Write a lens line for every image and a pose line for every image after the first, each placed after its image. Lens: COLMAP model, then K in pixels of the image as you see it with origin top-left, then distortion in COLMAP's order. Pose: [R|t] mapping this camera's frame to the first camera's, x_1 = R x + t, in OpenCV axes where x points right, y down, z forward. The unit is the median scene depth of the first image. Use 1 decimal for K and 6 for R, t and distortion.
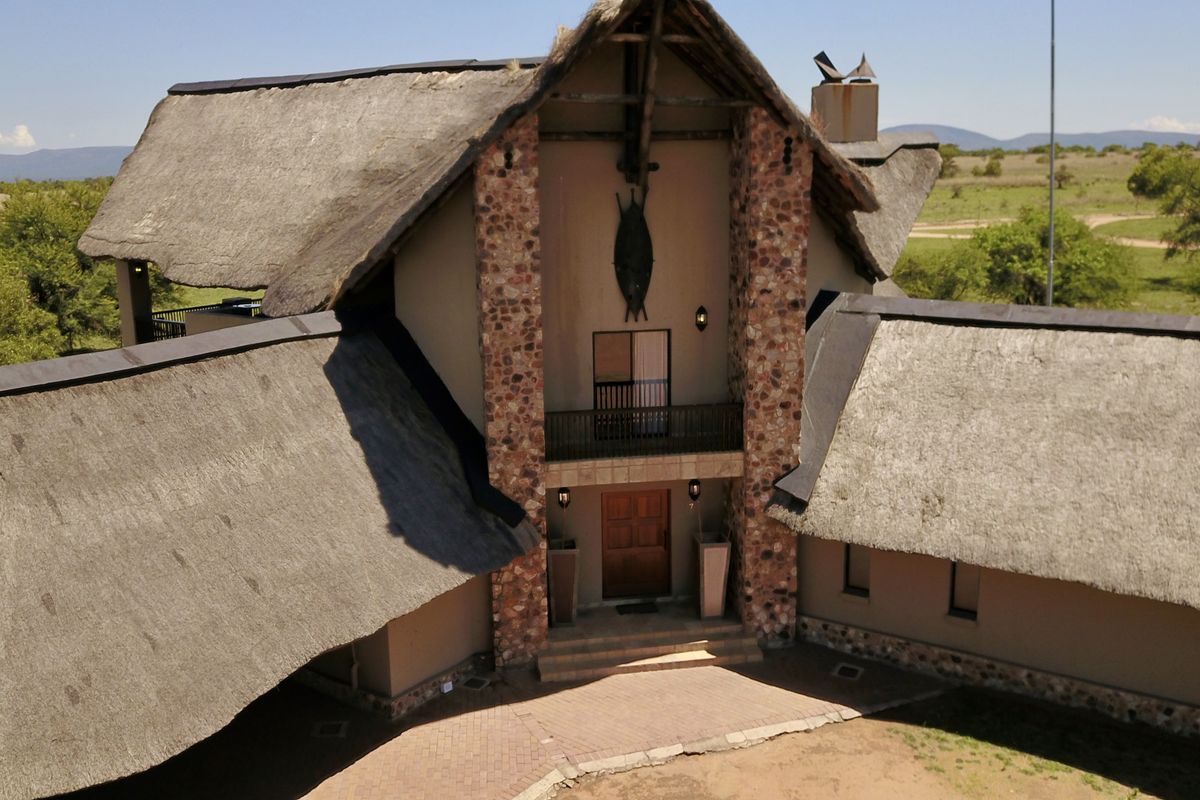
lens RADIAL K [[1126.0, 0, 604.4], [0, 1126.0, 407.7], [0, 0, 1]] dist [0.003838, 0.000000]
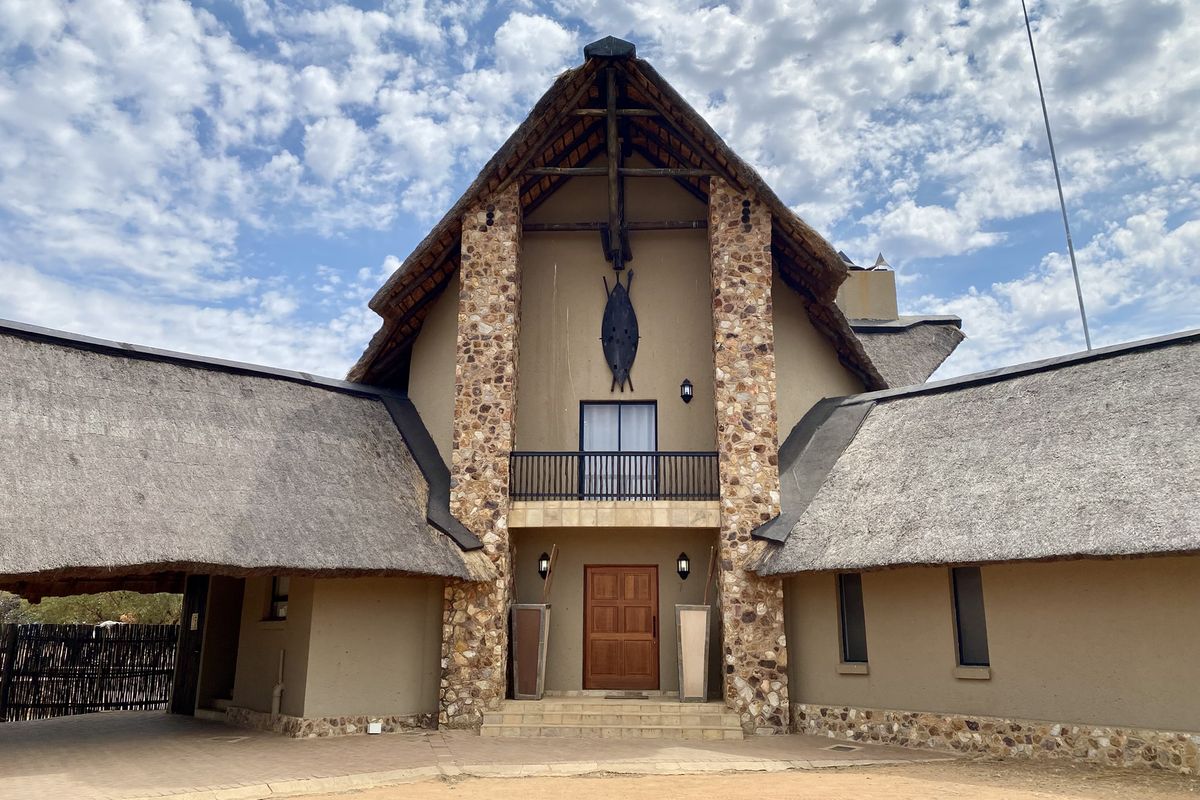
lens RADIAL K [[932.3, 0, 612.2], [0, 932.3, 378.3], [0, 0, 1]] dist [0.024661, -0.022882]
pose [[0.978975, -0.037917, -0.200424, 0.202774], [-0.059606, 0.886509, -0.458856, 0.324298], [0.195076, 0.461155, 0.865611, 0.256392]]
